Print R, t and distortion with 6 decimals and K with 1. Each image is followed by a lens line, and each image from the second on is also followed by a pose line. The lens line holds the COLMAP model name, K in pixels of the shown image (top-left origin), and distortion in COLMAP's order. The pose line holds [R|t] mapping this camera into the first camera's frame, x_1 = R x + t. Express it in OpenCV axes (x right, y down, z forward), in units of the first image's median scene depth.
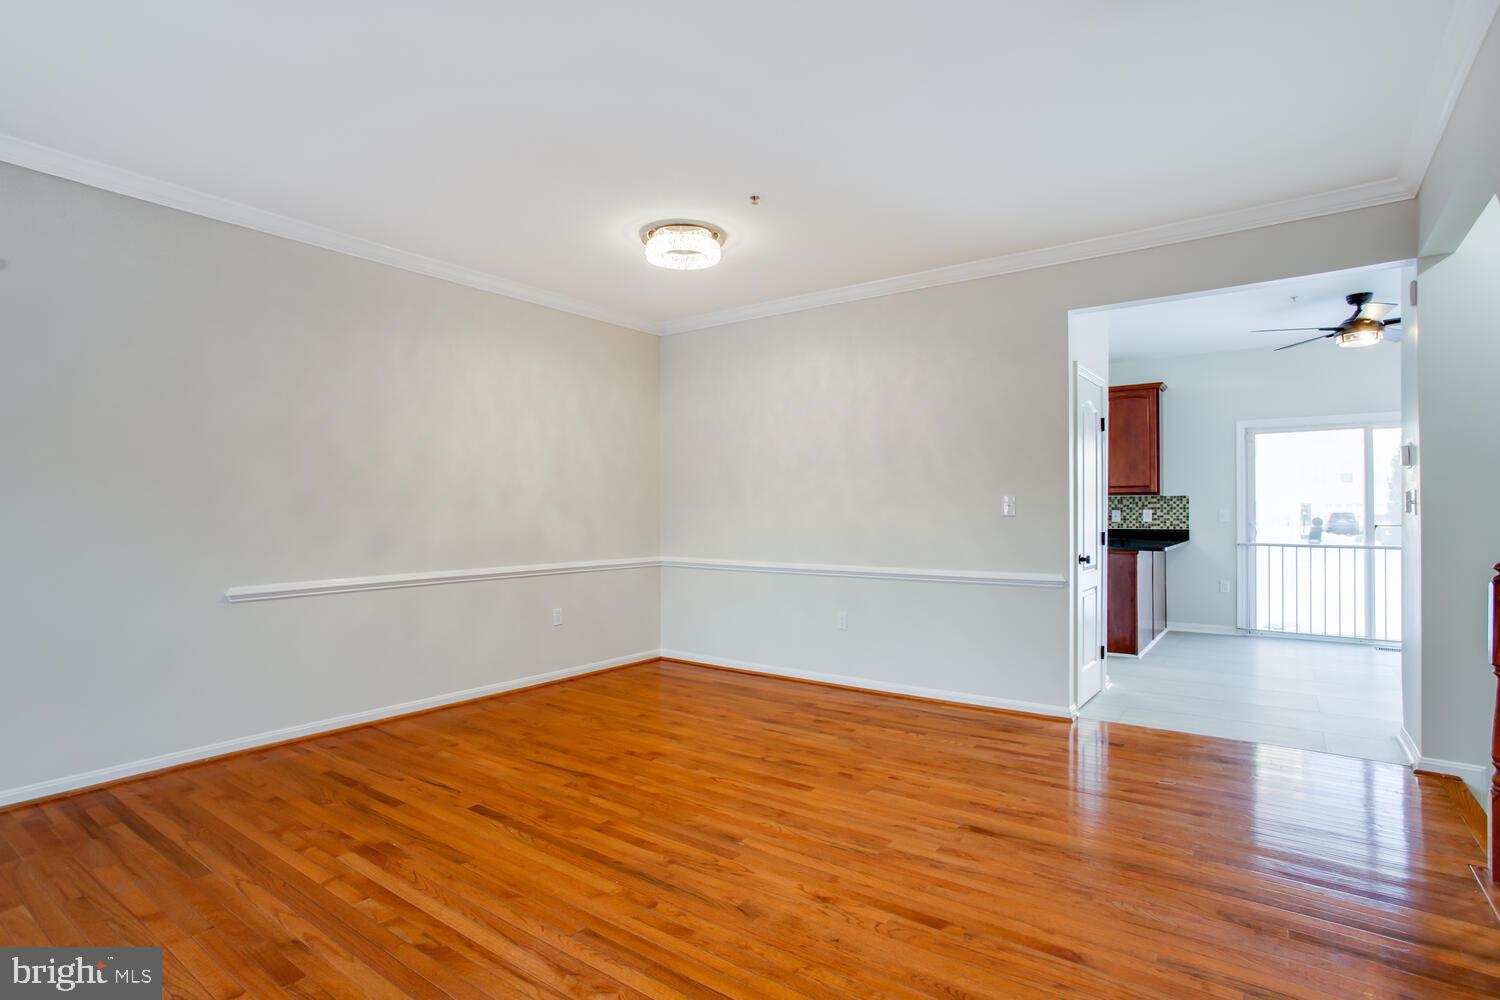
lens RADIAL K [[747.9, 0, 754.9], [0, 747.9, 495.7], [0, 0, 1]] dist [-0.033051, 0.013123]
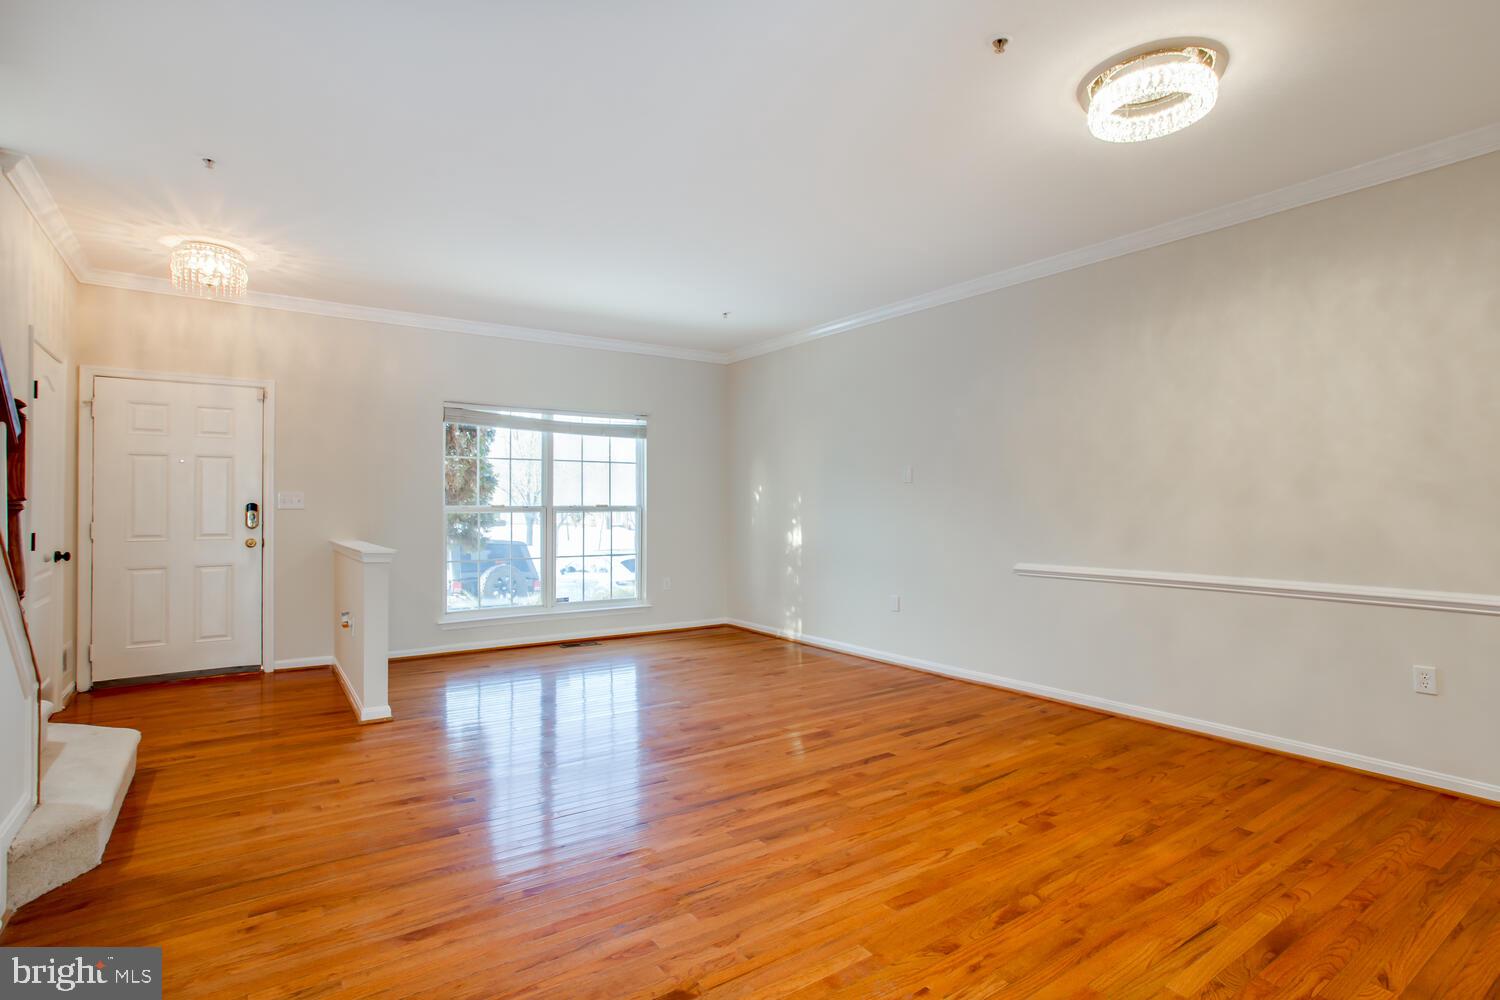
lens RADIAL K [[747.9, 0, 762.2], [0, 747.9, 490.2], [0, 0, 1]] dist [-0.033051, 0.013123]
pose [[-0.317405, -0.020352, -0.948072, 0.738932], [0.024940, 0.999245, -0.029800, 0.019957], [0.947962, -0.033104, -0.316658, 1.054844]]
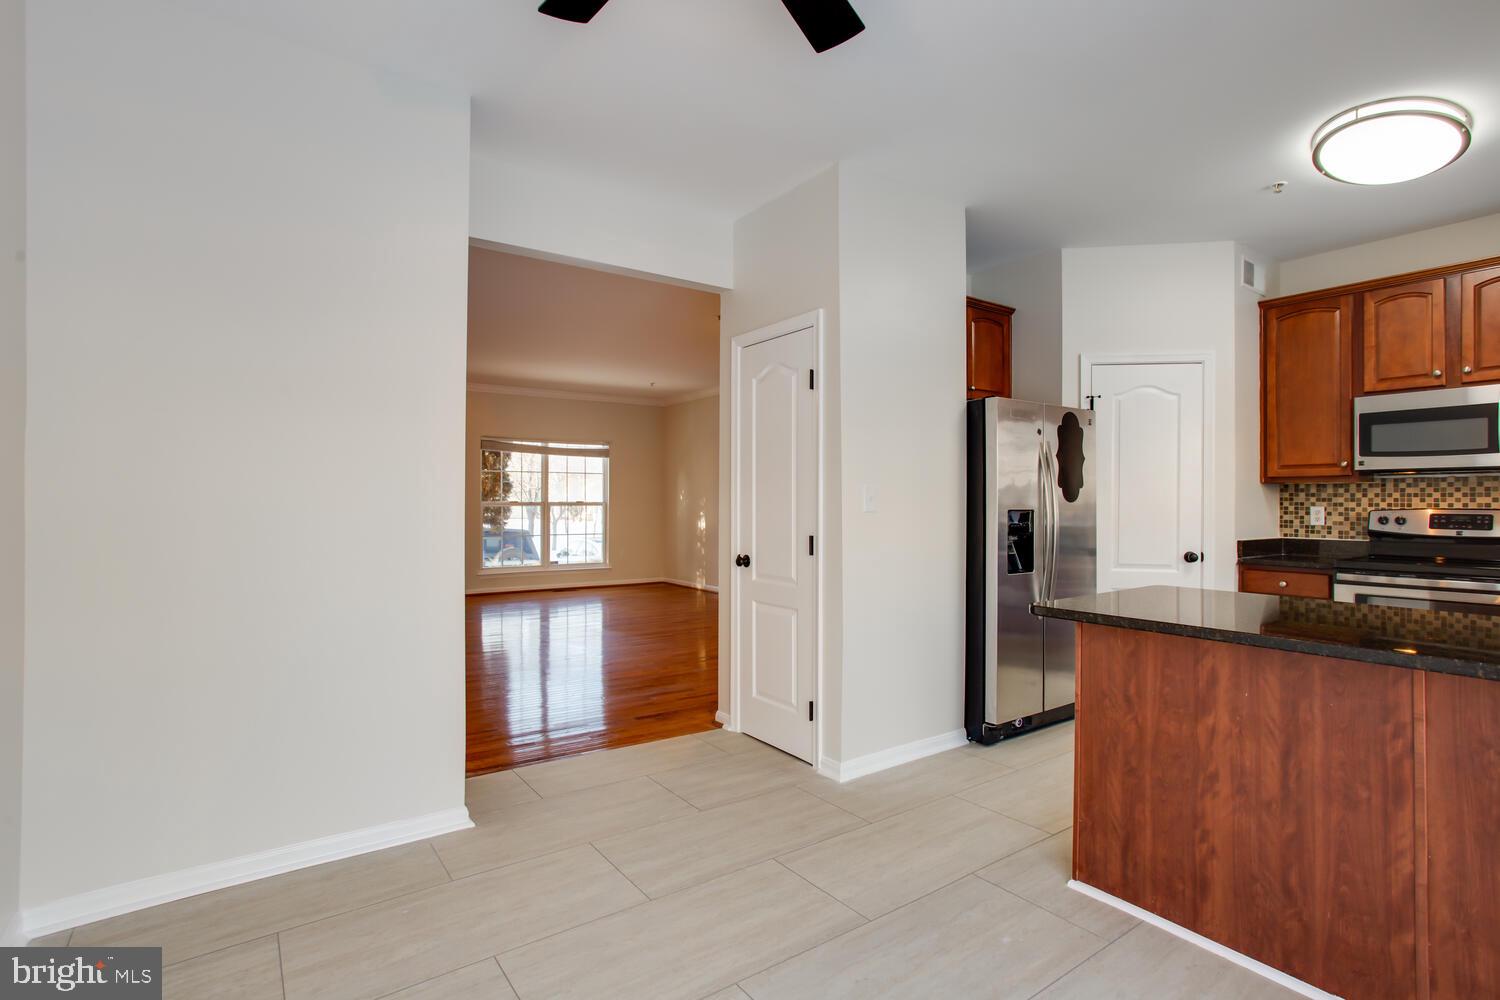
lens RADIAL K [[747.9, 0, 726.3], [0, 747.9, 501.0], [0, 0, 1]] dist [-0.033051, 0.013123]
pose [[-0.358828, -0.004287, -0.933394, 1.633736], [0.016157, 0.999811, -0.010804, 0.029576], [0.933264, -0.018957, -0.358691, 1.679950]]
